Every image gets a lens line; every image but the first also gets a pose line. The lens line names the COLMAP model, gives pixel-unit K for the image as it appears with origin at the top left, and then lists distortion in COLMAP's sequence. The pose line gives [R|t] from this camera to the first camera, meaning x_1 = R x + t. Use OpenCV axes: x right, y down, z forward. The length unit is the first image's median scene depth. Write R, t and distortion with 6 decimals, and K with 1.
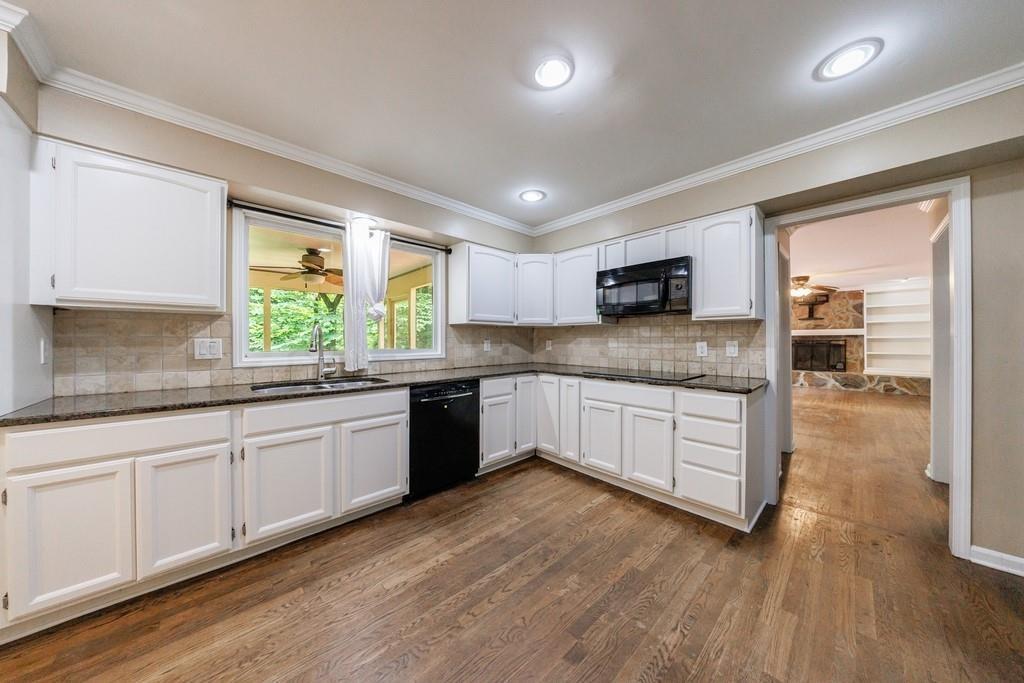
lens RADIAL K [[320.5, 0, 513.5], [0, 320.5, 342.4], [0, 0, 1]] dist [-0.000081, -0.000060]
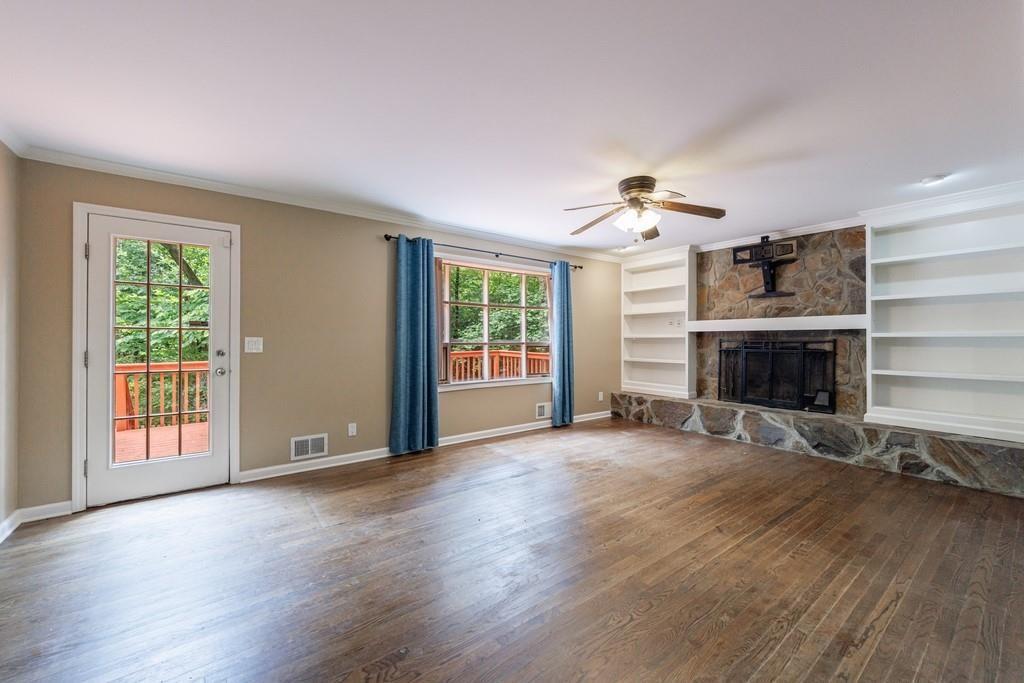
lens RADIAL K [[399.5, 0, 514.2], [0, 399.5, 338.8], [0, 0, 1]] dist [0.001484, -0.000254]
pose [[0.994257, 0.006934, -0.106796, 0.673684], [-0.007224, 0.999971, -0.002331, -0.006353], [0.106777, 0.003089, 0.994278, 0.415100]]
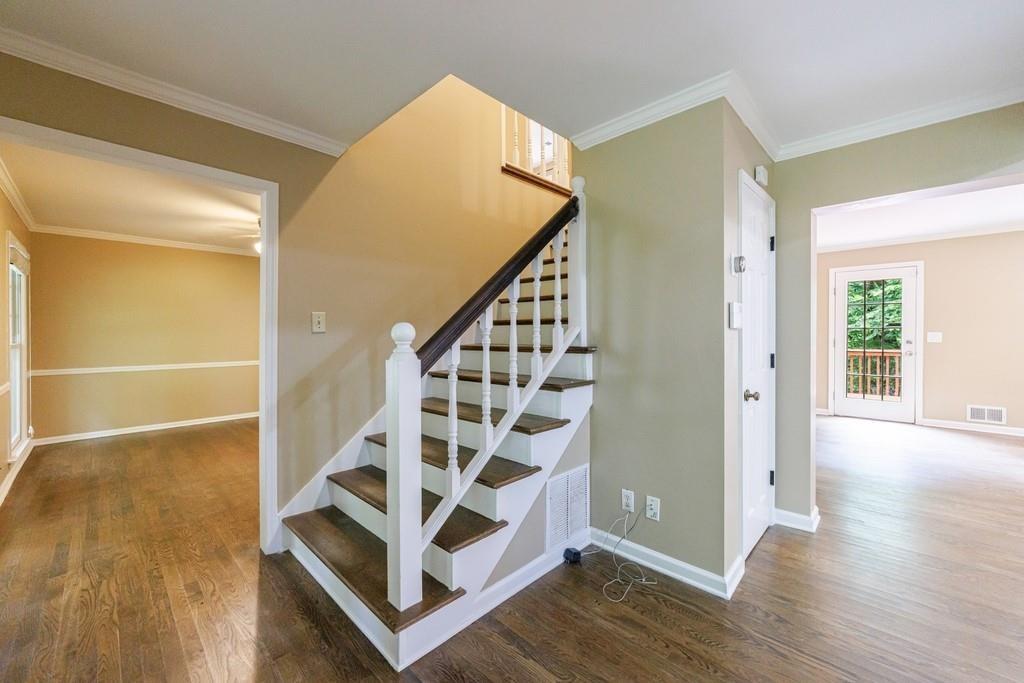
lens RADIAL K [[399.5, 0, 504.6], [0, 399.5, 338.7], [0, 0, 1]] dist [0.001484, -0.000254]
pose [[0.049084, 0.018153, -0.998630, 0.962456], [0.003454, 0.999826, 0.018344, -0.010411], [0.998789, -0.004350, 0.049013, 0.085929]]
